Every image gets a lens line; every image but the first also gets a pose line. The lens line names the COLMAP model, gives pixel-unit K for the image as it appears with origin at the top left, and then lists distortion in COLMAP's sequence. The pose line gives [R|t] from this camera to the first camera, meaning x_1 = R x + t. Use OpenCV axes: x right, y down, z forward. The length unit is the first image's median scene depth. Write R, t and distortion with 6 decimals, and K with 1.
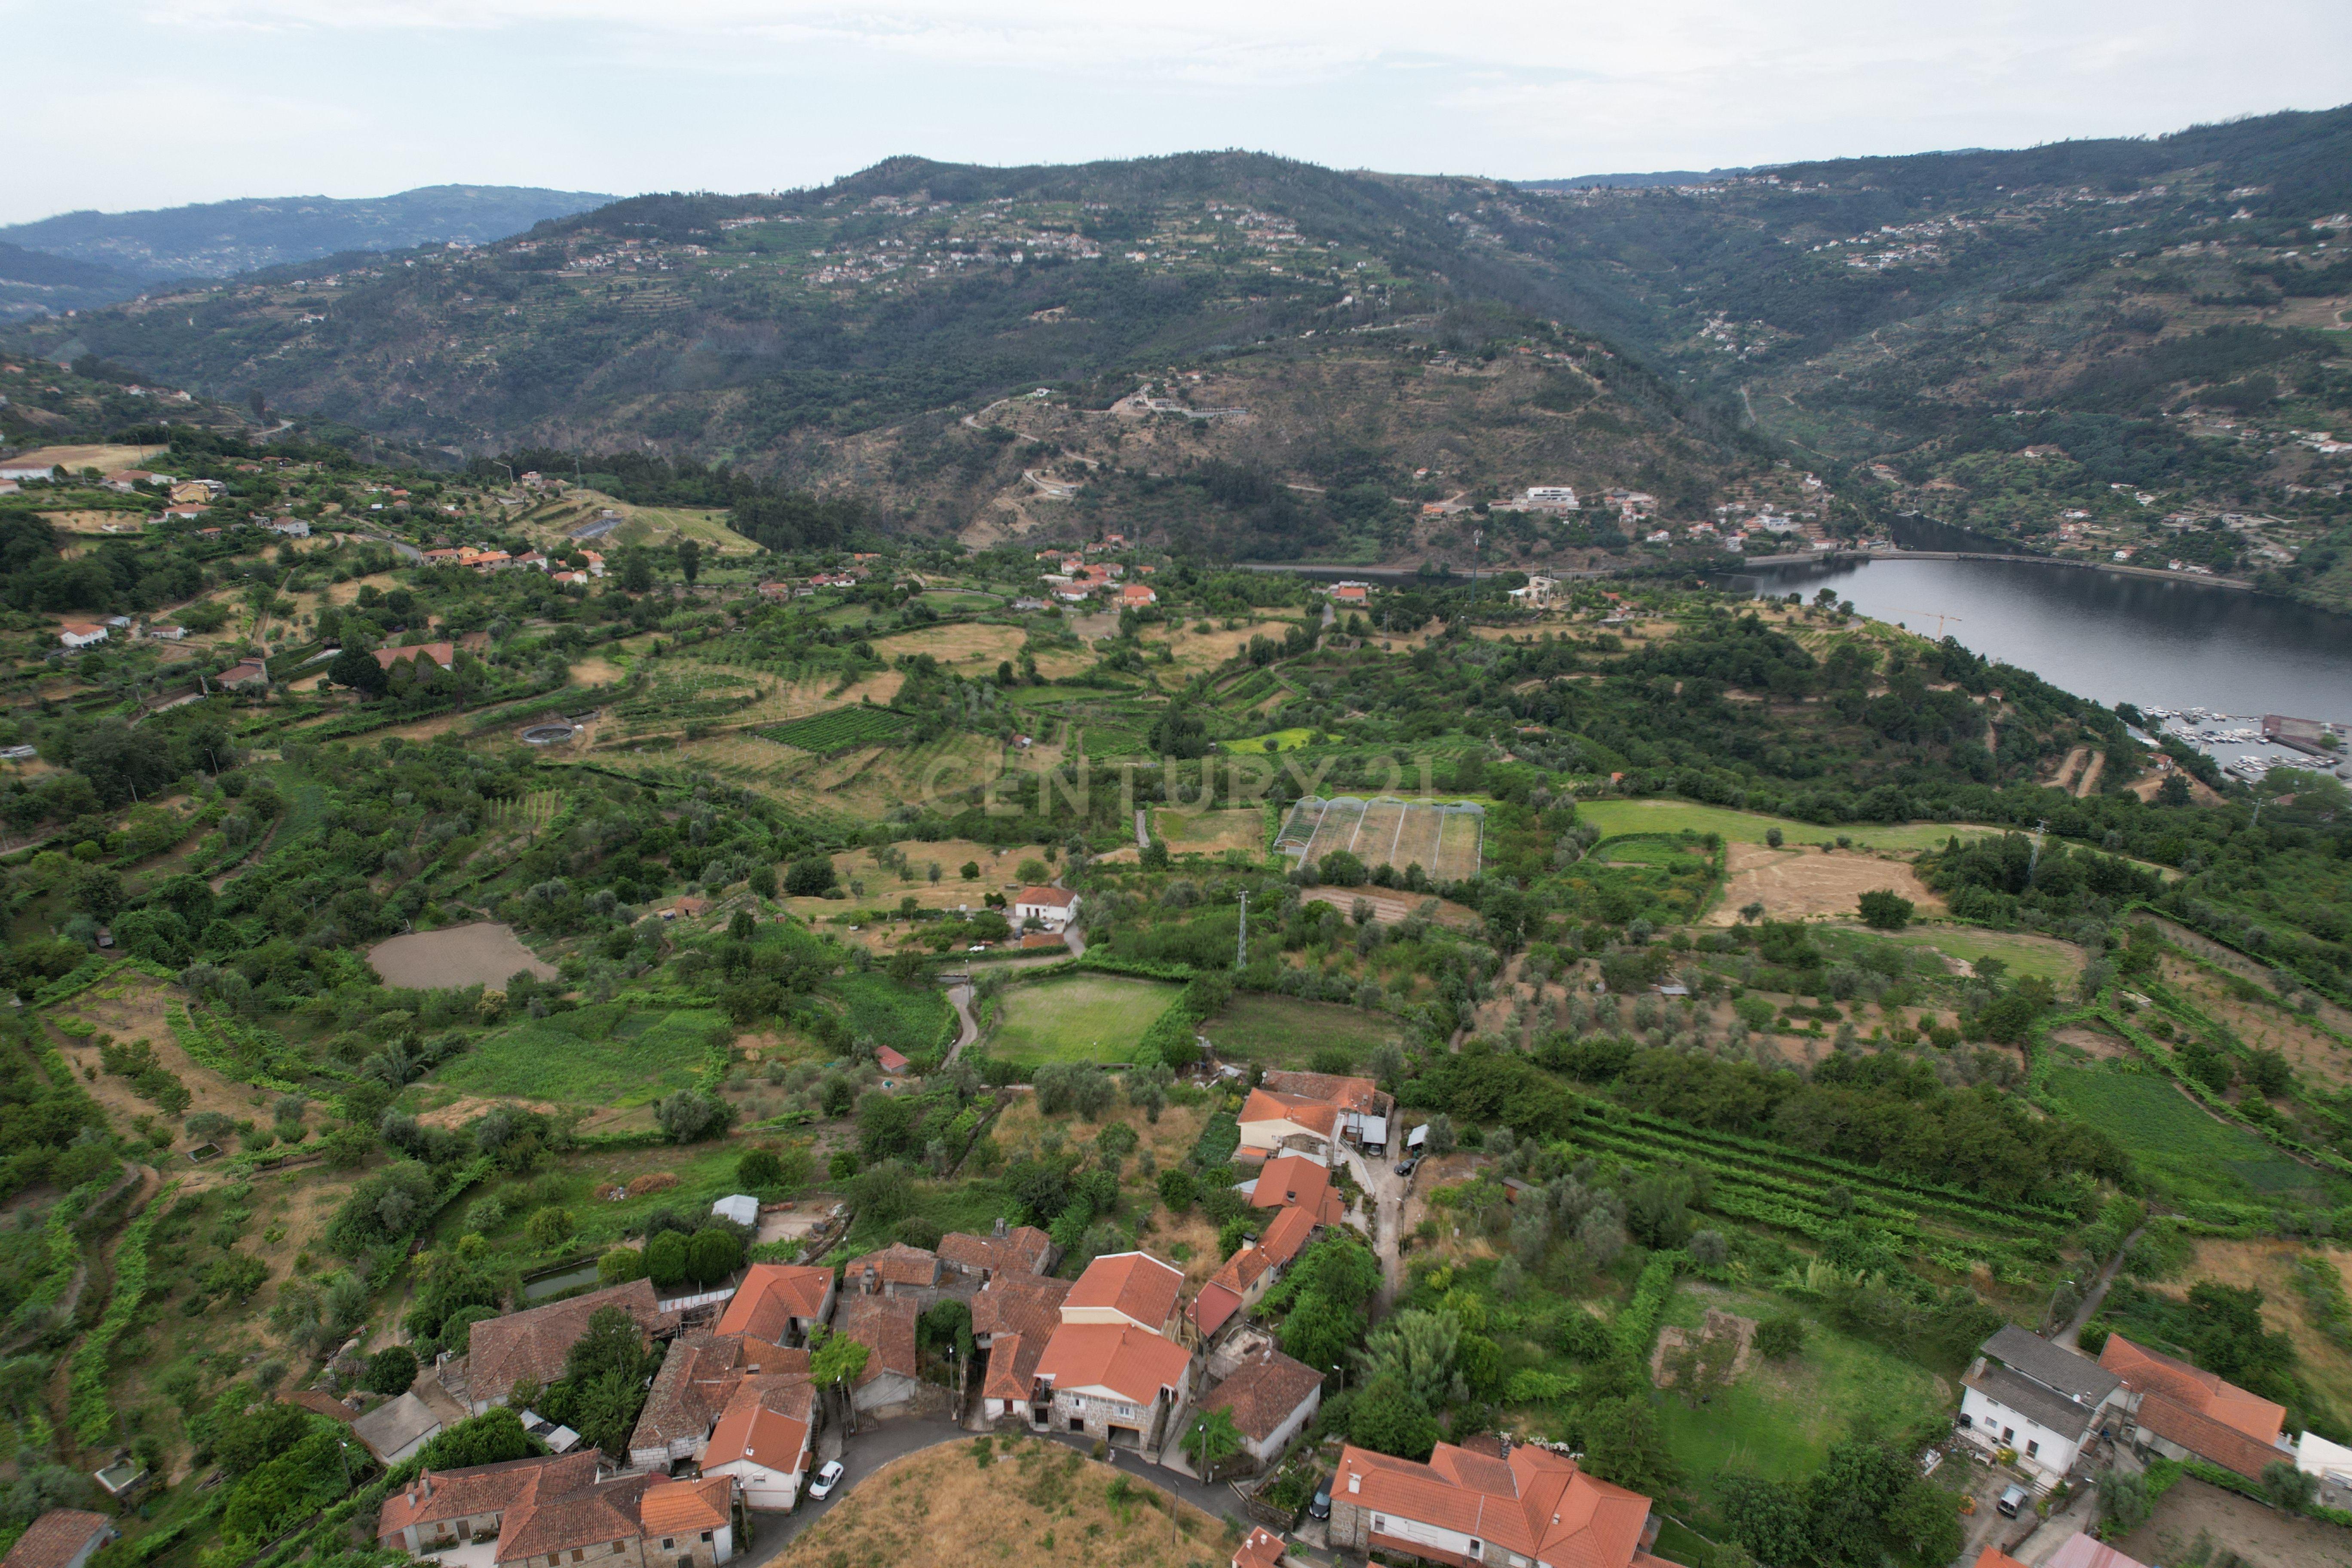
lens RADIAL K [[1503.1, 0, 1181.3], [0, 1503.1, 780.3], [0, 0, 1]] dist [-0.080278, 0.077452]
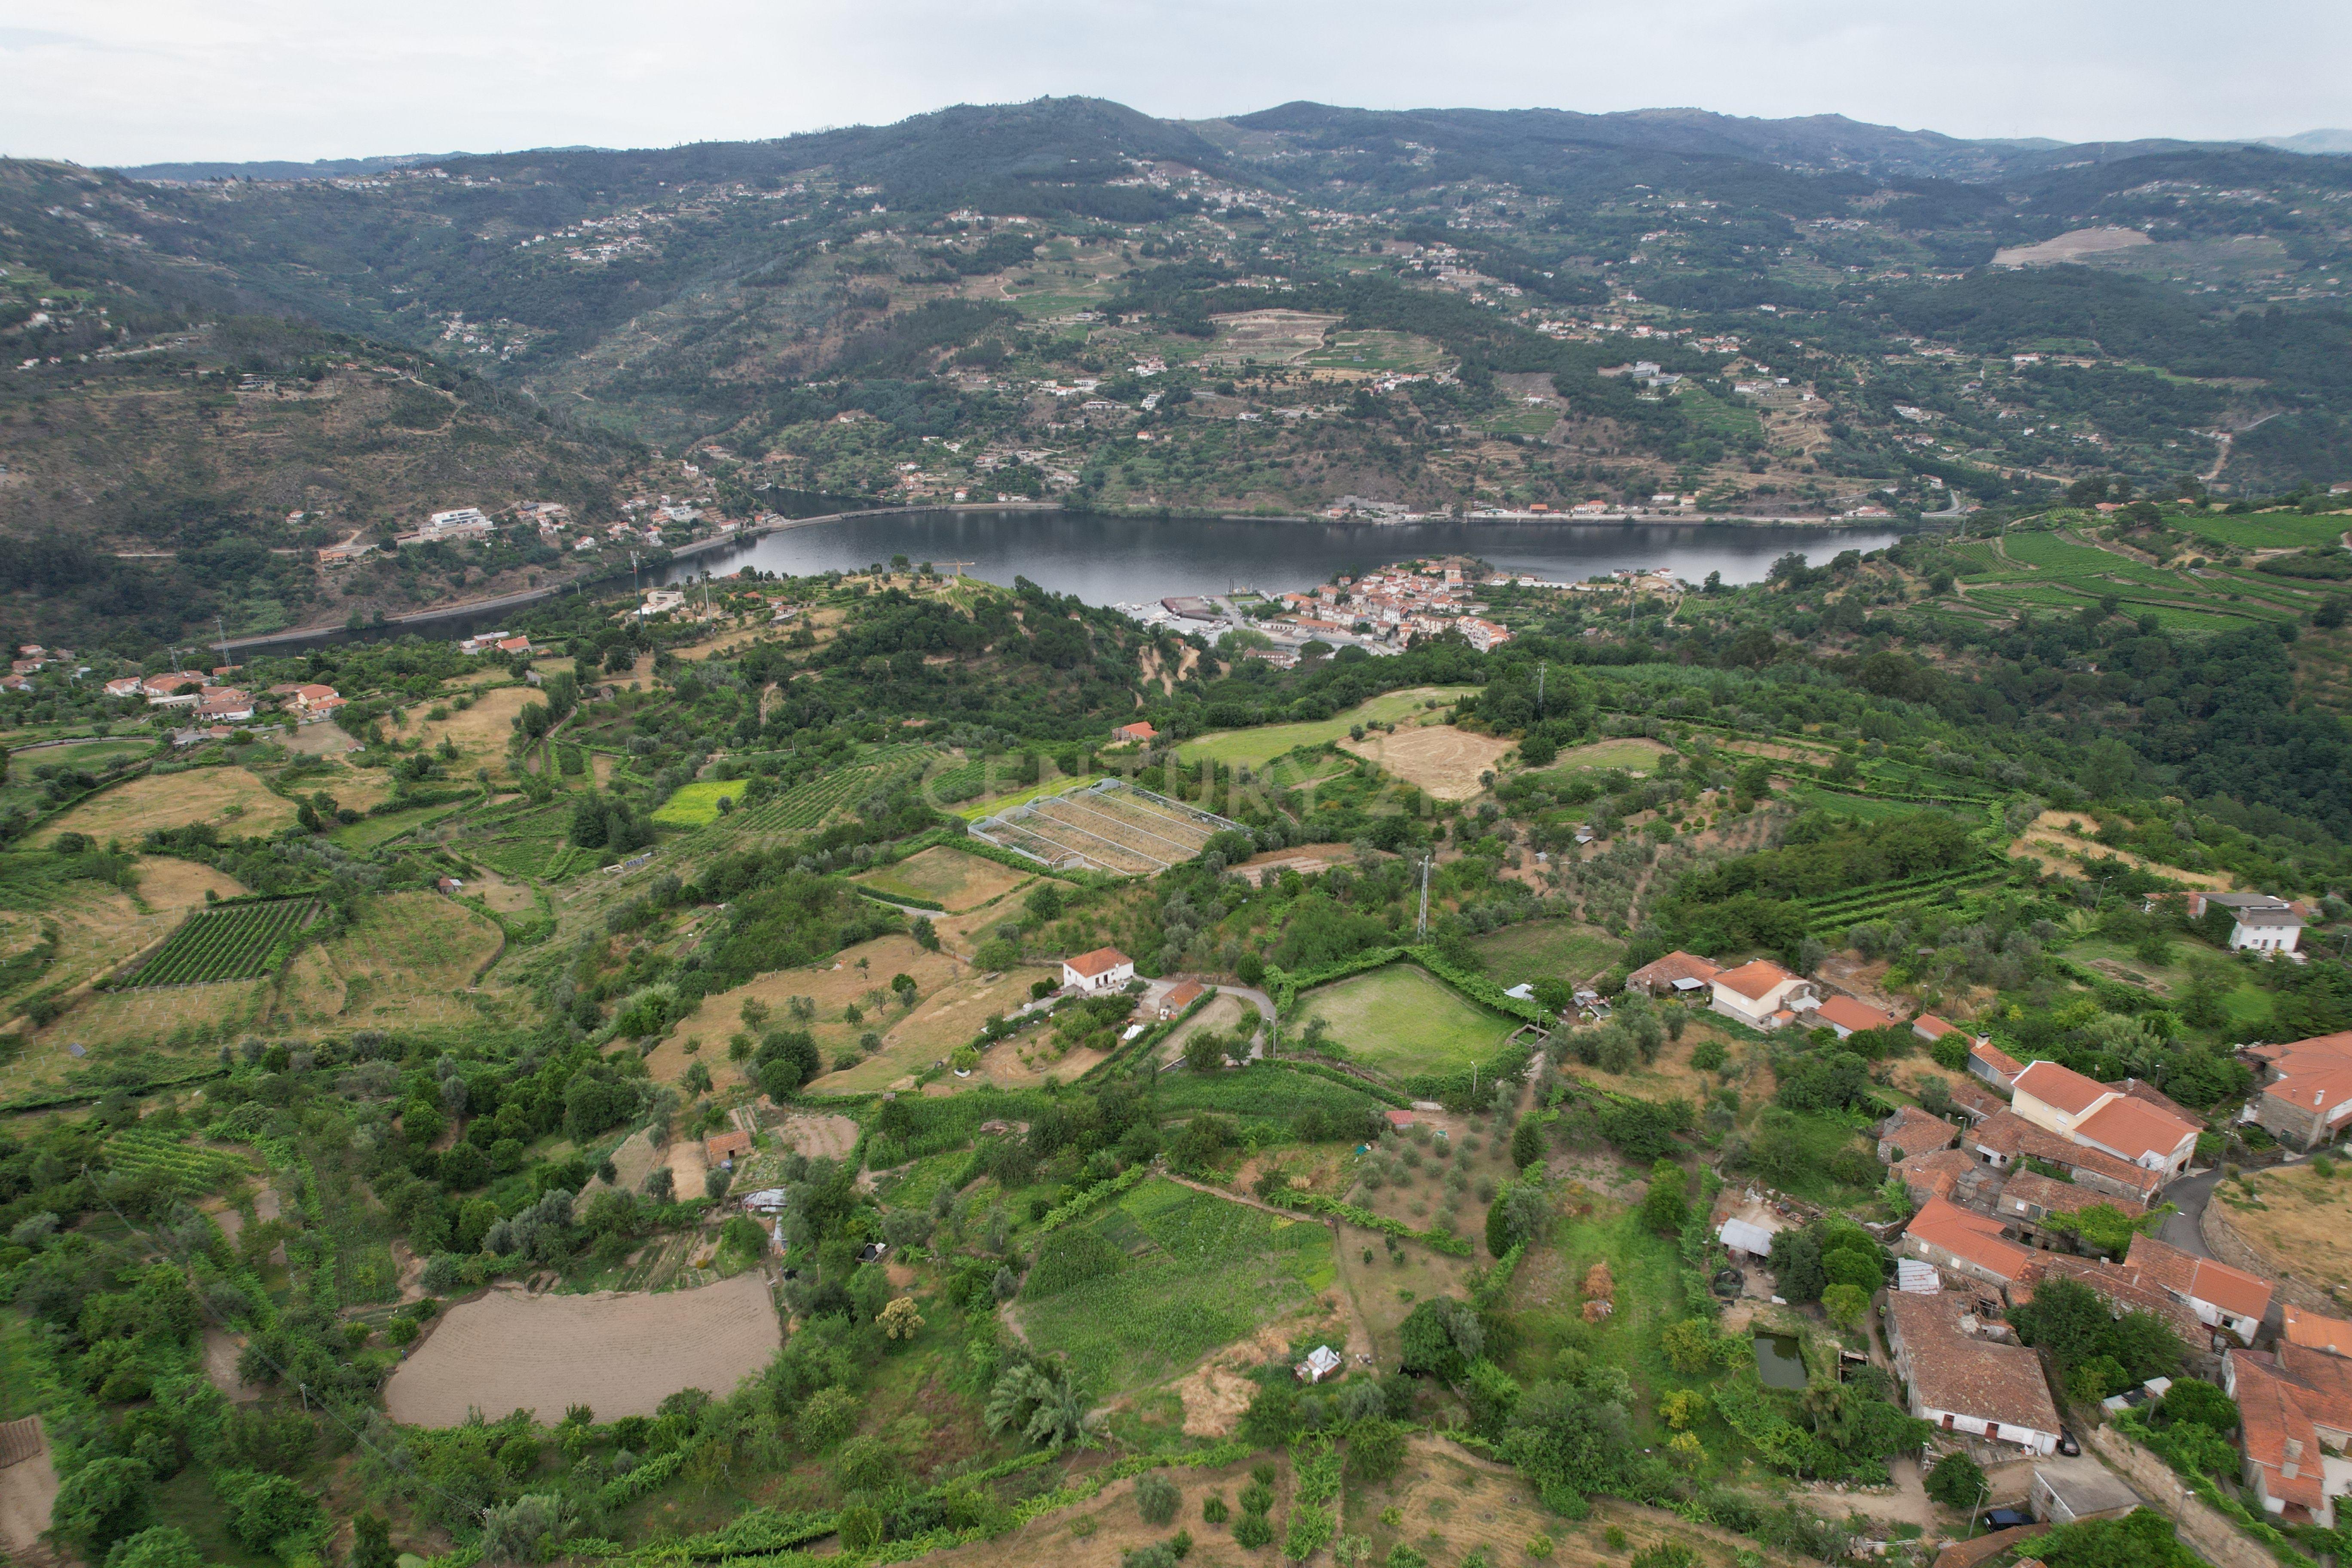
lens RADIAL K [[1503.1, 0, 1177.2], [0, 1503.1, 779.7], [0, 0, 1]] dist [-0.080278, 0.077452]
pose [[0.667748, -0.259654, 0.697634, -0.128388], [0.257595, 0.959890, 0.110704, -0.022573], [-0.698397, 0.105784, 0.707850, 0.059841]]
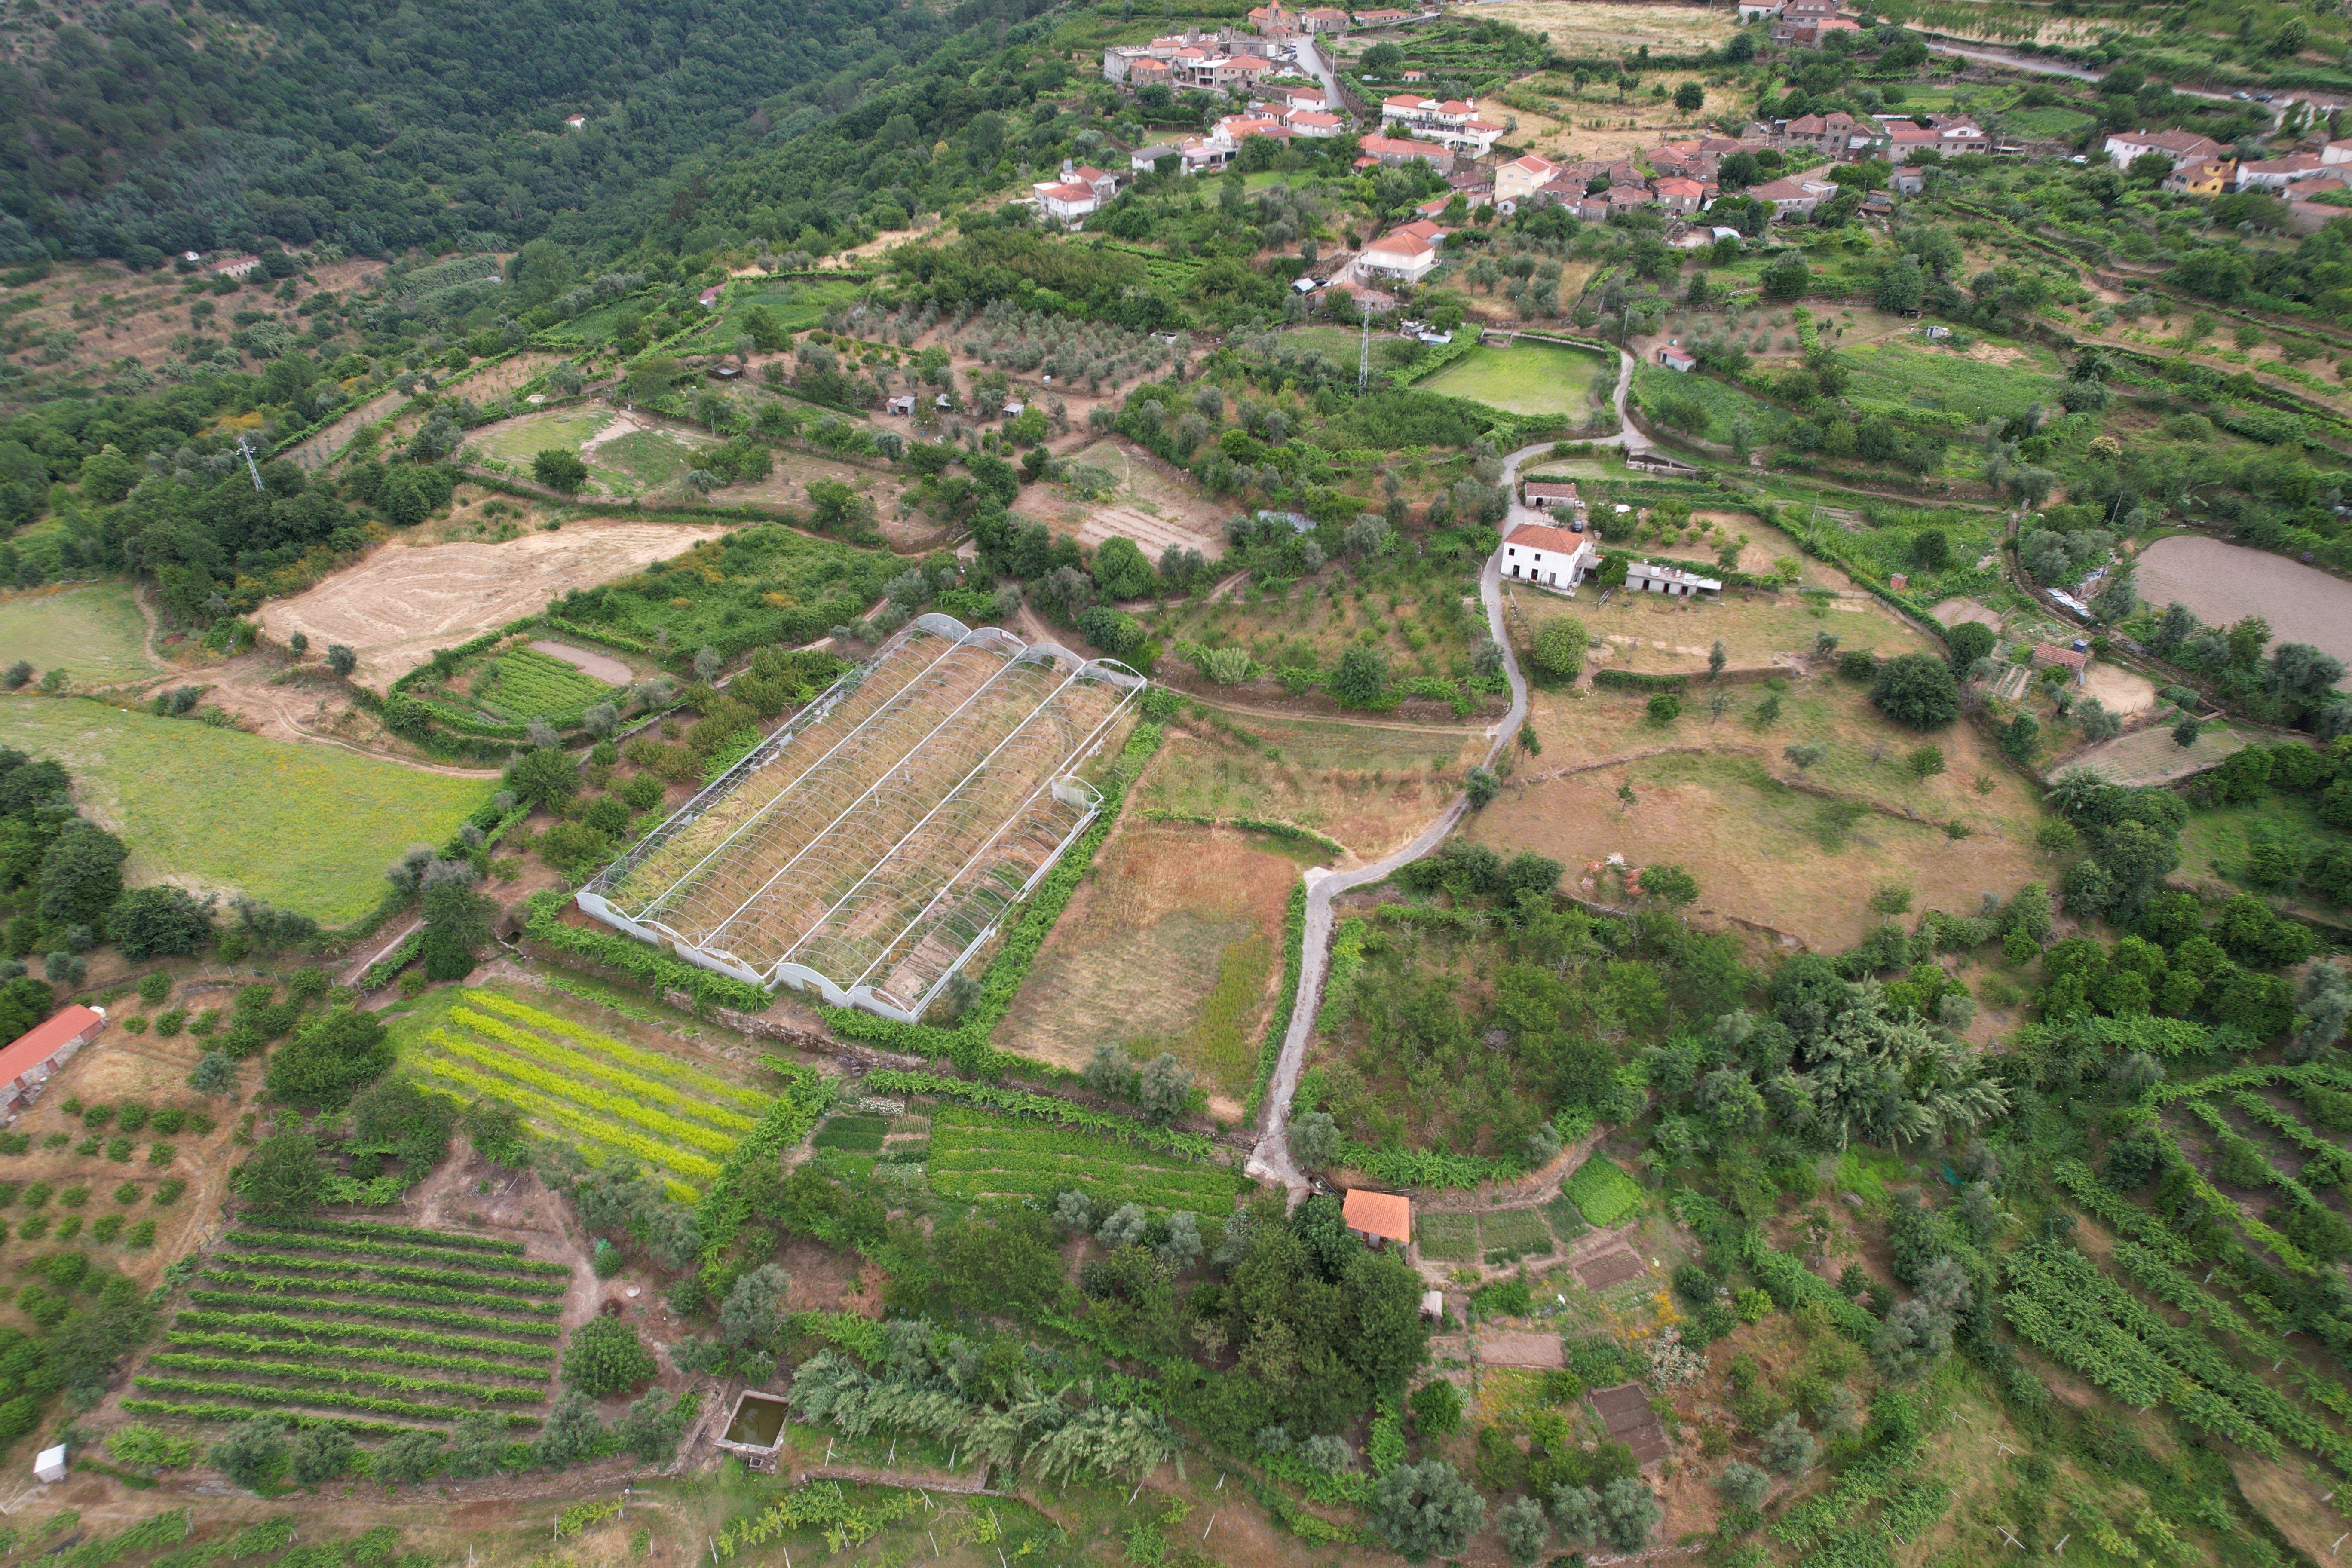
lens RADIAL K [[1503.1, 0, 1176.5], [0, 1503.1, 794.7], [0, 0, 1]] dist [-0.080278, 0.077452]
pose [[-0.958202, -0.160242, 0.237007, -0.021744], [0.097596, 0.595647, 0.797295, -0.090527], [-0.268932, 0.787101, -0.555111, 0.303708]]
